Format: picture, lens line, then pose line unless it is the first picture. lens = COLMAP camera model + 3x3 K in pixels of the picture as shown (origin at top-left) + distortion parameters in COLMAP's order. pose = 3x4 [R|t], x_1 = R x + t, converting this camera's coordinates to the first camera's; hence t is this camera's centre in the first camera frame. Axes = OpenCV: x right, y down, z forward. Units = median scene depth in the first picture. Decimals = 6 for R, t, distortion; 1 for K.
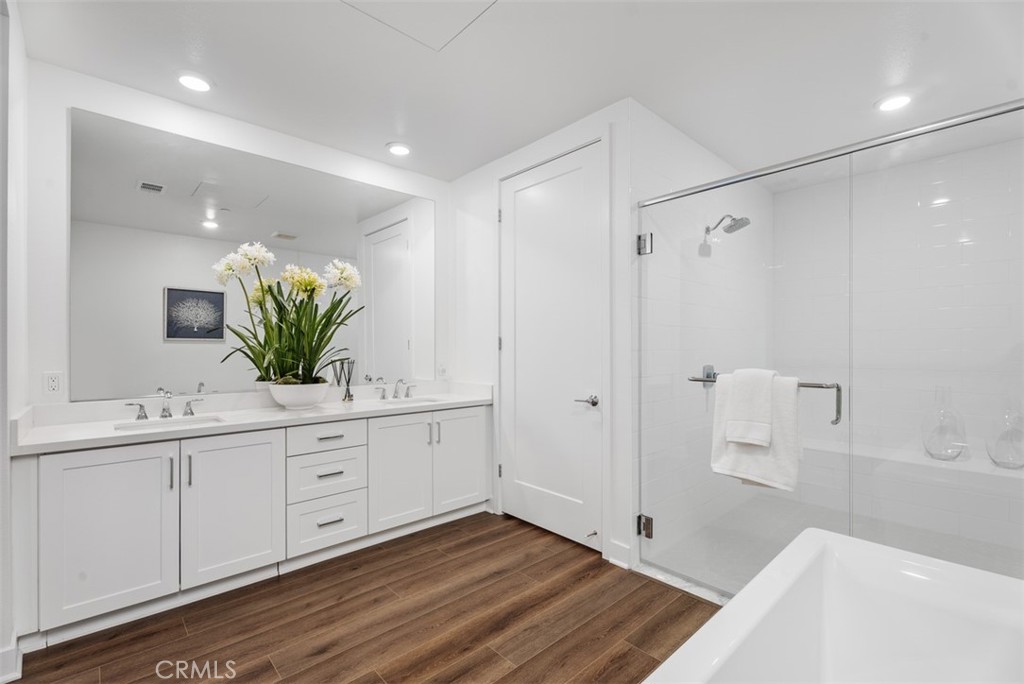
lens RADIAL K [[454.7, 0, 509.0], [0, 454.7, 349.8], [0, 0, 1]] dist [-0.000619, -0.000006]
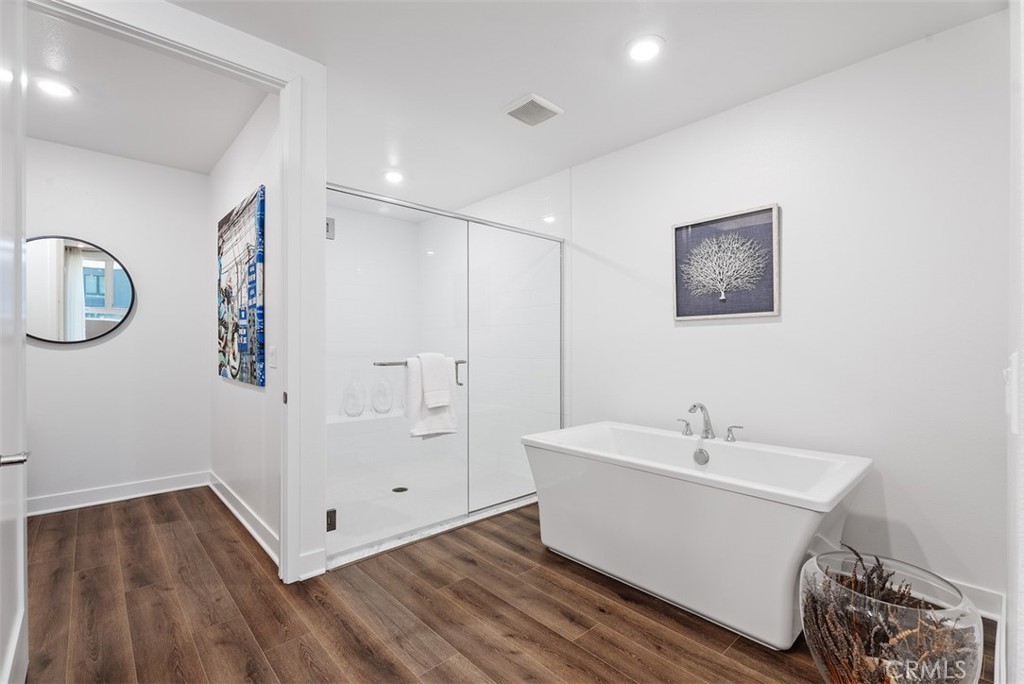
lens RADIAL K [[458.0, 0, 515.0], [0, 458.0, 344.4], [0, 0, 1]] dist [0.000936, 0.000636]
pose [[-0.009477, 0.000376, 0.999955, -0.758674], [0.003540, 0.999994, -0.000342, 0.013300], [-0.999949, 0.003536, -0.009478, 0.672432]]
